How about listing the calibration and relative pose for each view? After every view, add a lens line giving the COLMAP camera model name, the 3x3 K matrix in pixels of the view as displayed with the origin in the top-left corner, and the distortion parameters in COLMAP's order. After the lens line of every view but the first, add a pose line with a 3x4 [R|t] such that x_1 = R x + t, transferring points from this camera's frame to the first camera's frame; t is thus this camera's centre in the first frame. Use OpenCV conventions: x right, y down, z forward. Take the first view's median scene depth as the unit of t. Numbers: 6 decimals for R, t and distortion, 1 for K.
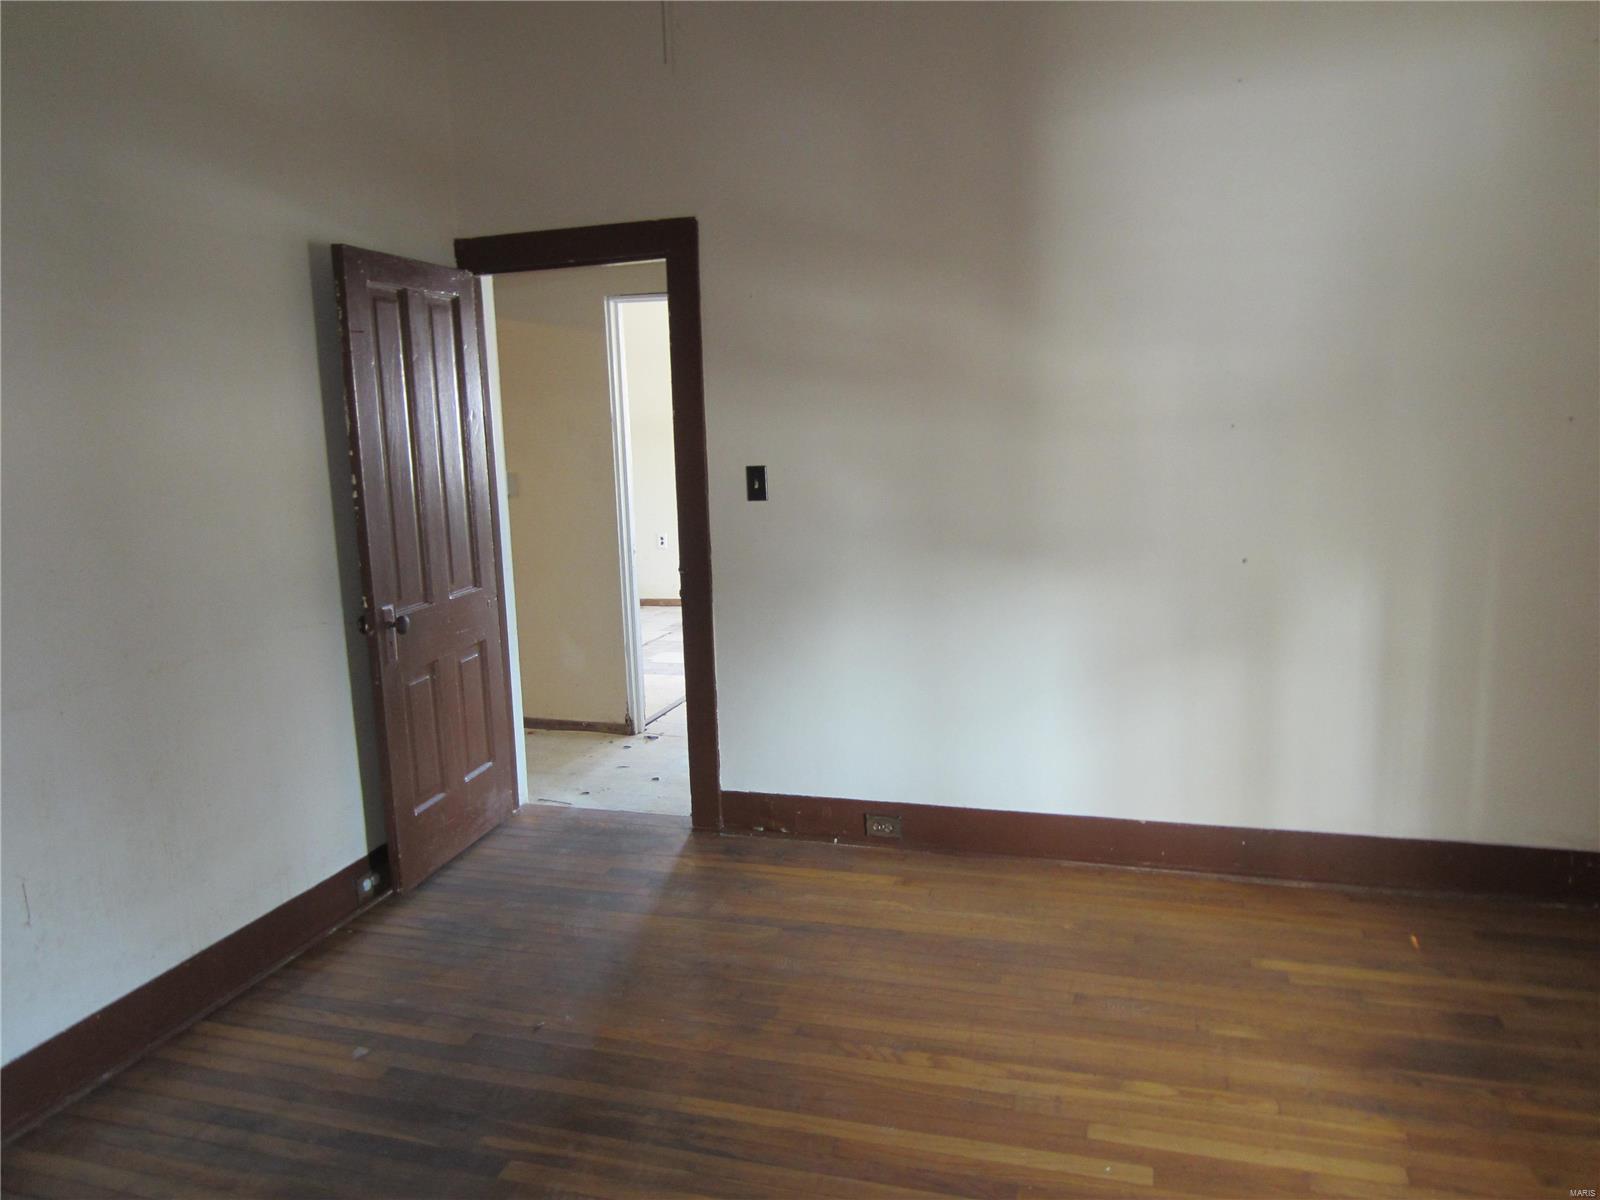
lens RADIAL K [[1146.8, 0, 800.0], [0, 1146.8, 600.0], [0, 0, 1]] dist [-0.018199, 0.003207]
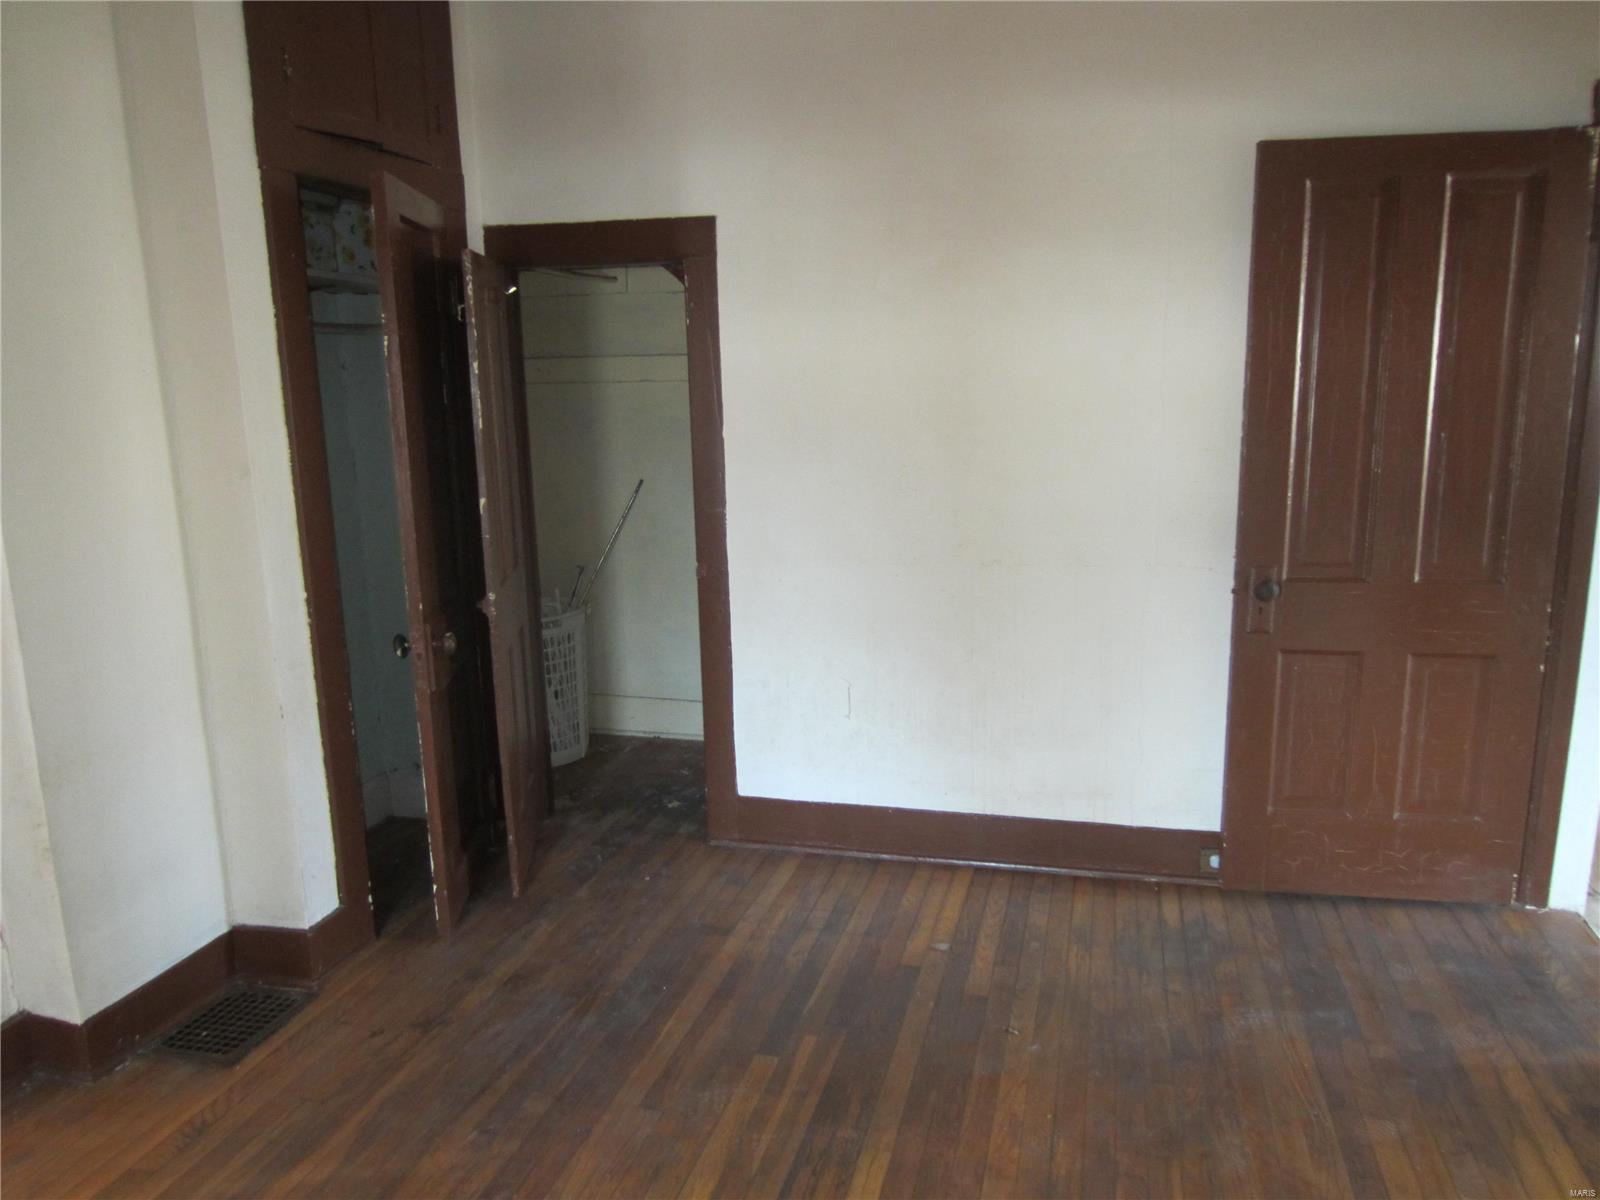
lens RADIAL K [[1146.8, 0, 800.0], [0, 1146.8, 600.0], [0, 0, 1]] dist [-0.018199, 0.003207]
pose [[0.049296, 0.220668, -0.974103, 0.563116], [-0.151920, 0.965597, 0.211053, -0.119105], [0.987163, 0.137581, 0.081123, 0.716378]]
